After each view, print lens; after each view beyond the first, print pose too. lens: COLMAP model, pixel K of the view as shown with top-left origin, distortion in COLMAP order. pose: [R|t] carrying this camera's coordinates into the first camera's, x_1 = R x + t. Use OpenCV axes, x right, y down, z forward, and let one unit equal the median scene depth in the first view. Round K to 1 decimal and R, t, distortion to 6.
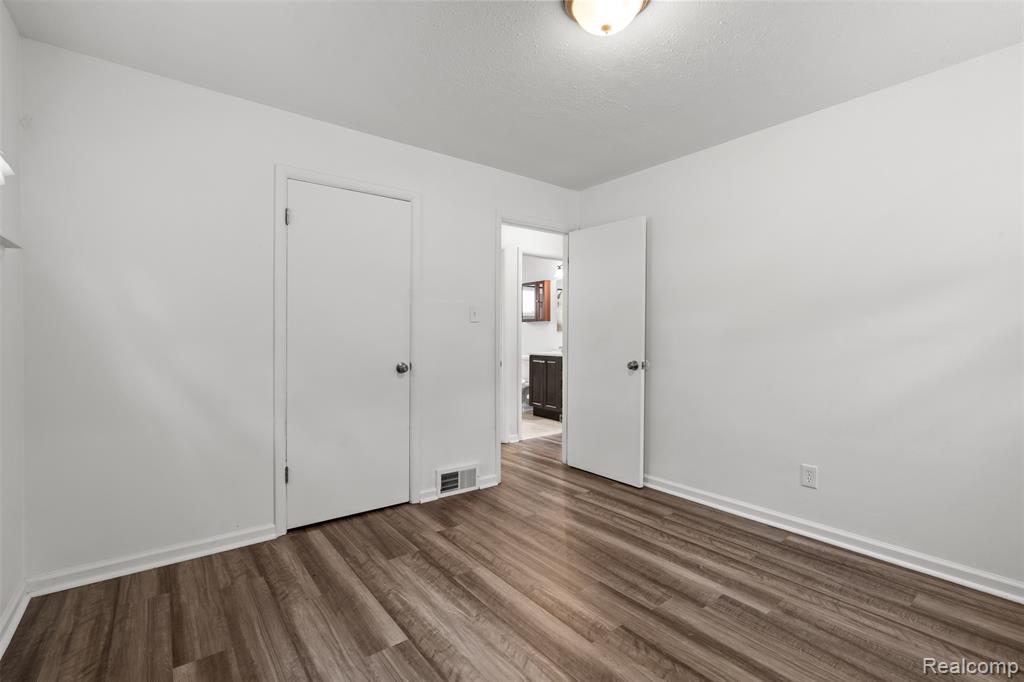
lens RADIAL K [[458.9, 0, 513.4], [0, 458.9, 338.9], [0, 0, 1]] dist [-0.008342, 0.001151]
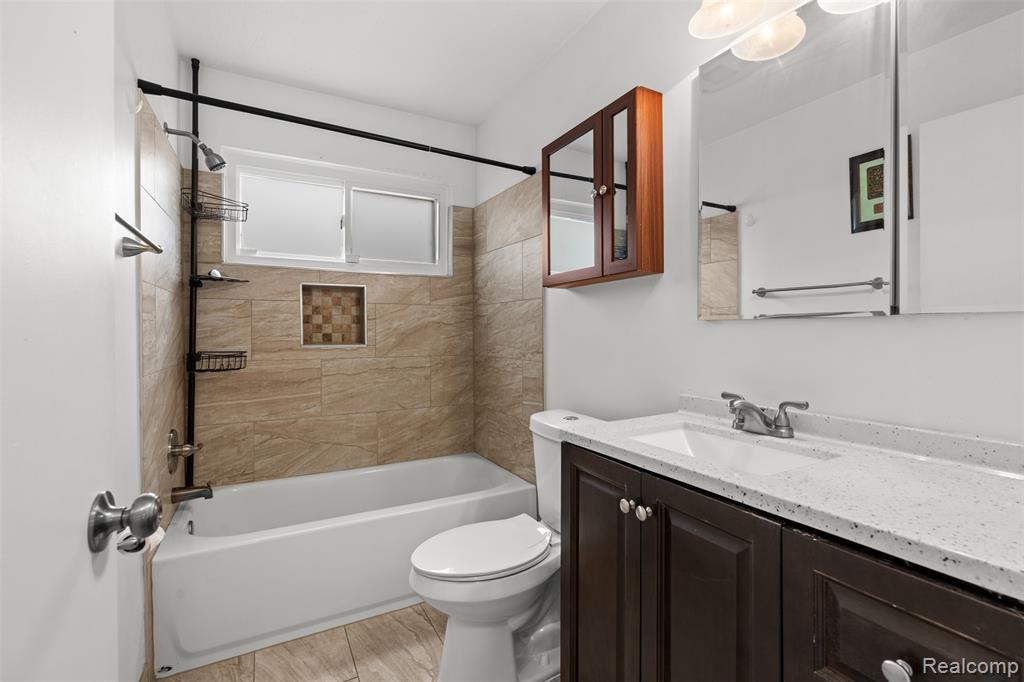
lens RADIAL K [[458.9, 0, 515.7], [0, 458.9, 335.6], [0, 0, 1]] dist [-0.008342, 0.001151]
pose [[0.989622, 0.004745, -0.143615, 0.042397], [-0.004520, 0.999988, 0.001888, -0.009452], [0.143622, -0.001219, 0.989632, 0.770588]]
